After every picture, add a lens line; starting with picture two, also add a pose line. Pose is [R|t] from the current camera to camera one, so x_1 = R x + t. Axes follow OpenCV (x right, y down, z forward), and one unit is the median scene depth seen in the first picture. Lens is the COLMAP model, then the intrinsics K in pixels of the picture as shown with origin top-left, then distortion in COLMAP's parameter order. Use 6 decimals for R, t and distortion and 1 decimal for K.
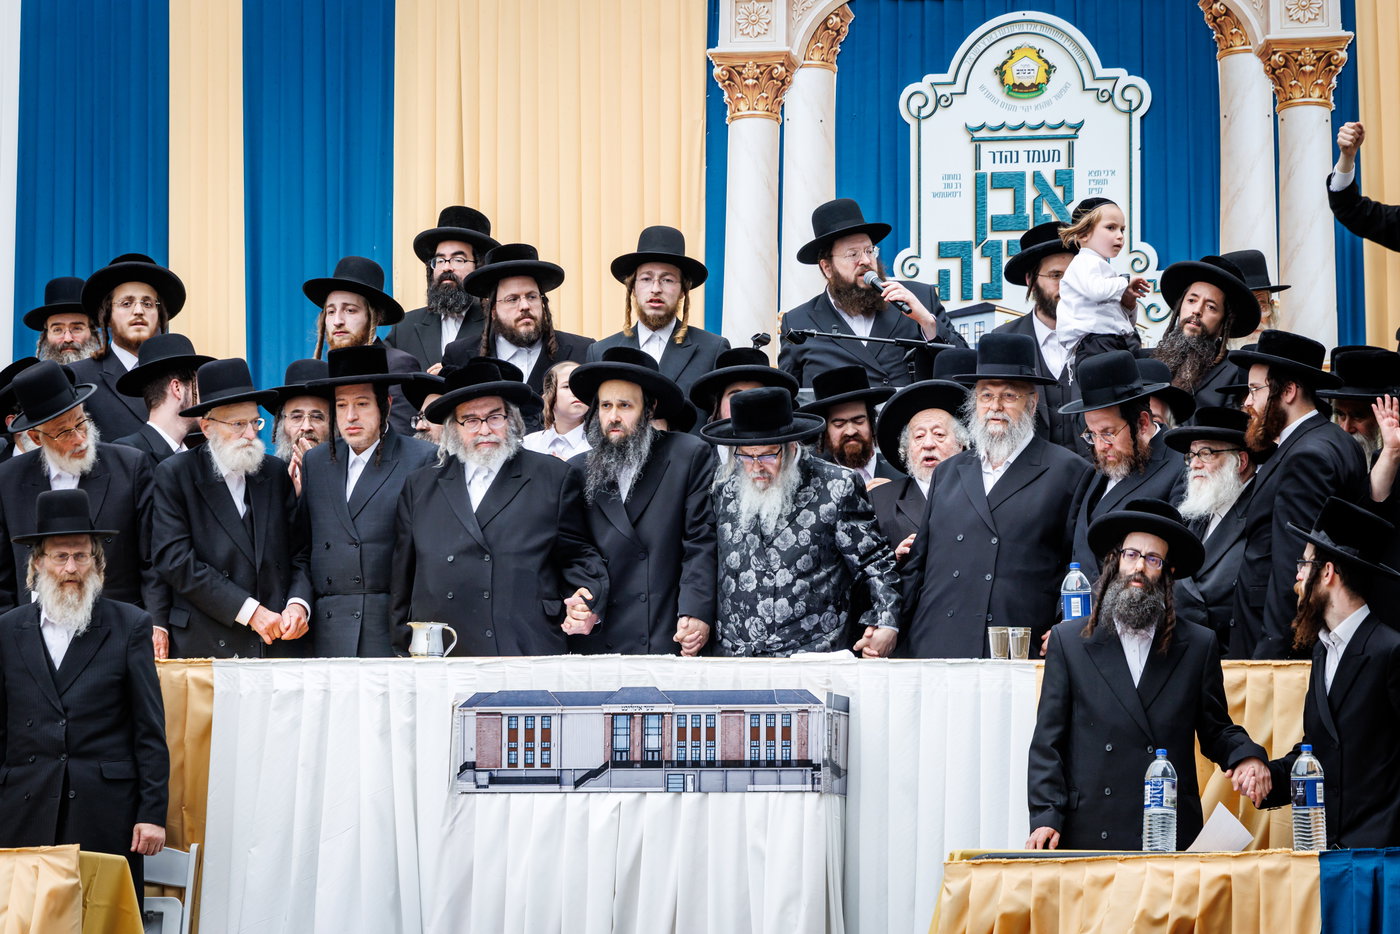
lens RADIAL K [[6400.8, 0, 666.5], [0, 6400.8, 468.5], [0, 0, 1]] dist [0.512448, -68.022032]
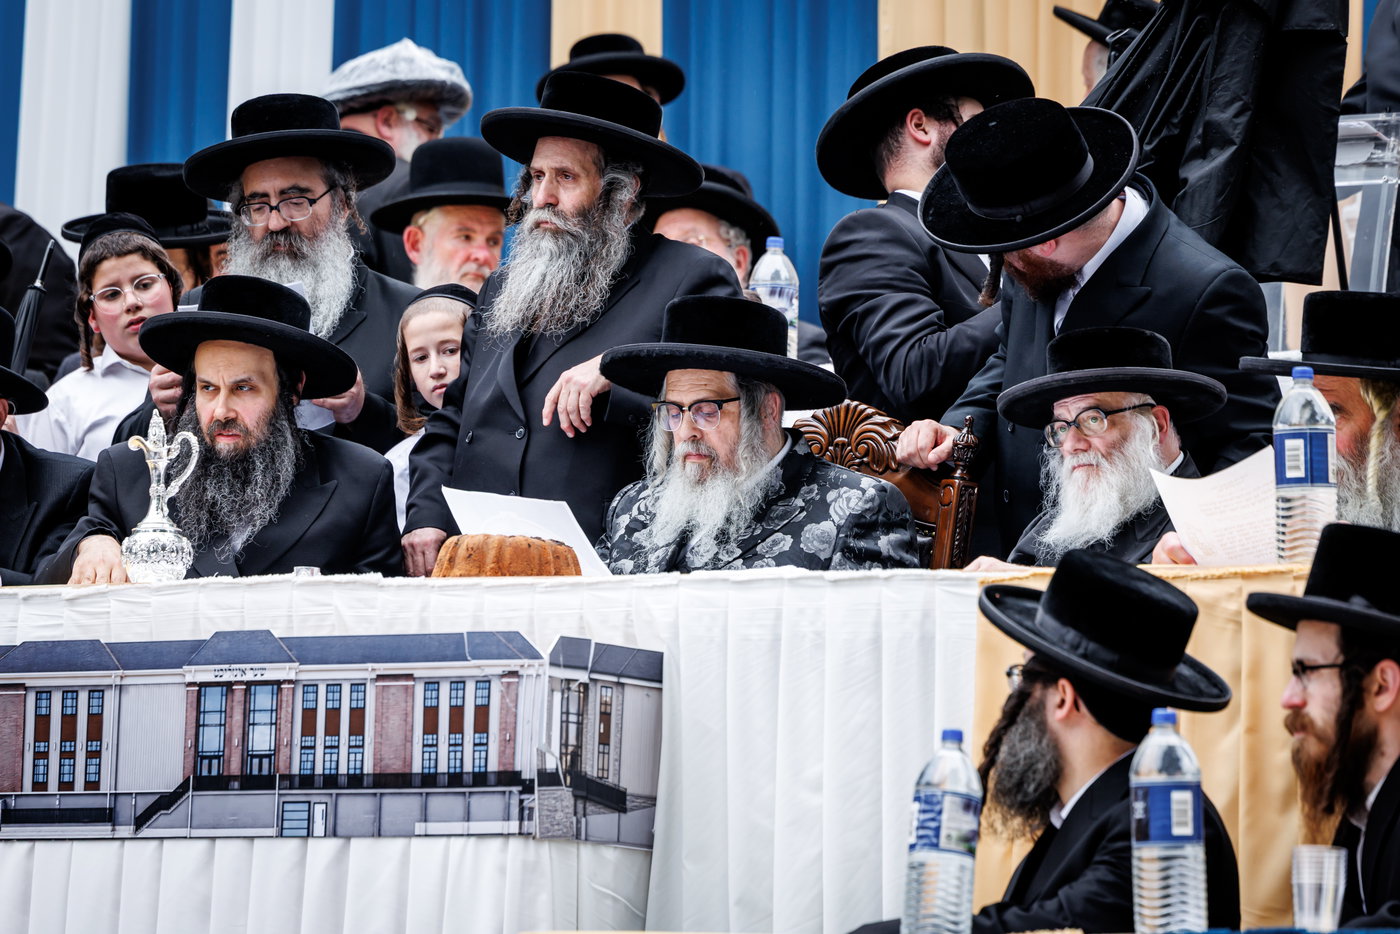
lens RADIAL K [[8275.7, 0, 700.0], [0, 8275.7, 467.0], [0, 0, 1]] dist [0.231254, -27.077383]
pose [[0.942571, -0.010364, -0.333845, 0.245514], [0.002578, 0.999714, -0.023756, 0.036364], [0.333995, 0.021532, 0.942329, 0.389374]]
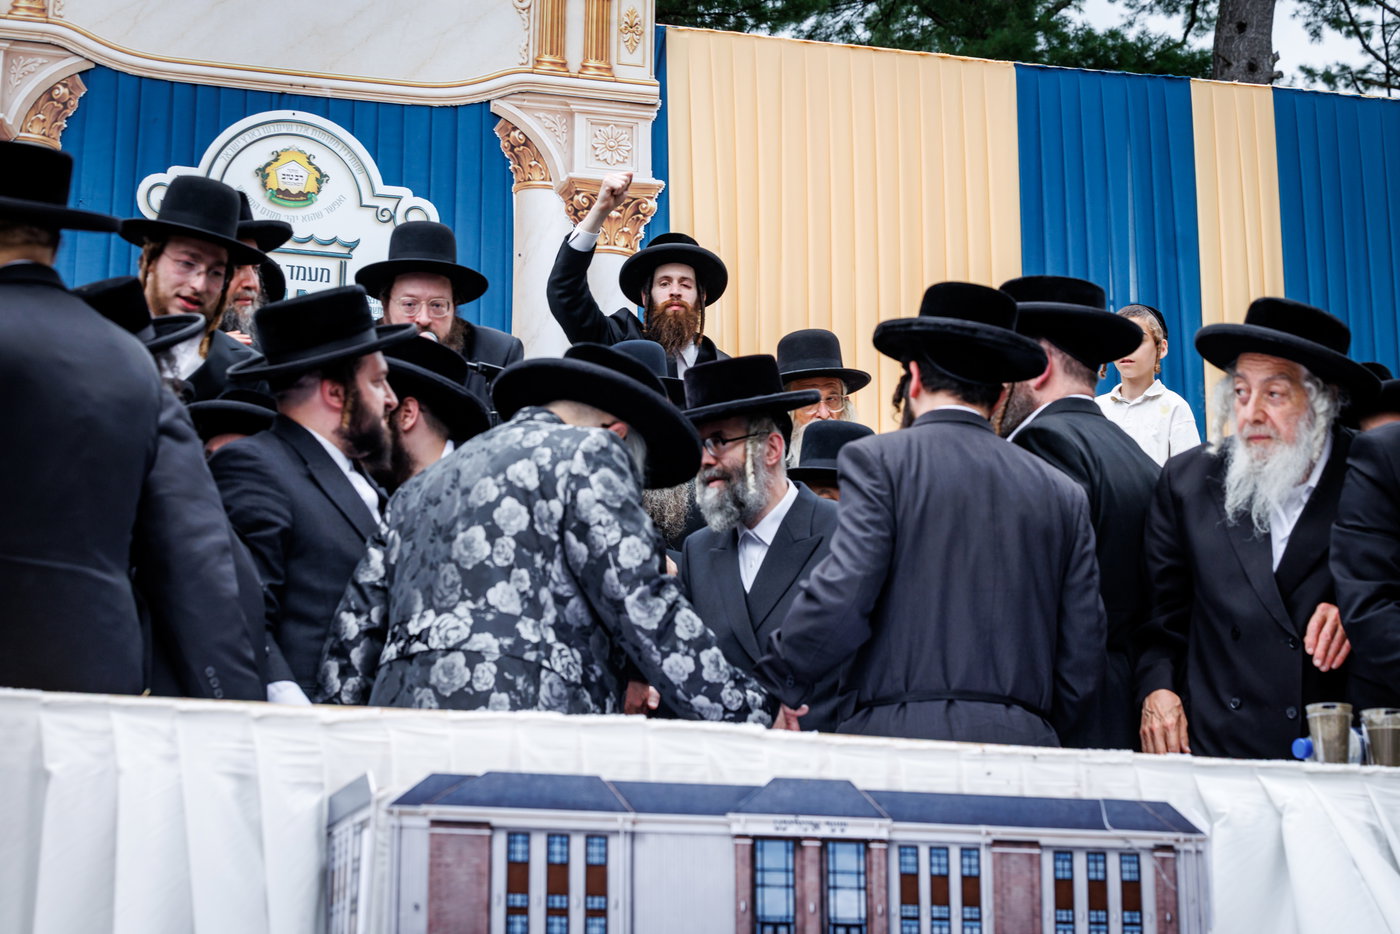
lens RADIAL K [[2822.4, 0, 700.0], [0, 2822.4, 467.0], [0, 0, 1]] dist [-0.027960, 0.067045]
pose [[0.841064, 0.124654, 0.526377, -0.114041], [-0.043482, 0.985517, -0.163908, 0.044598], [-0.539186, 0.114969, 0.834303, 0.829371]]
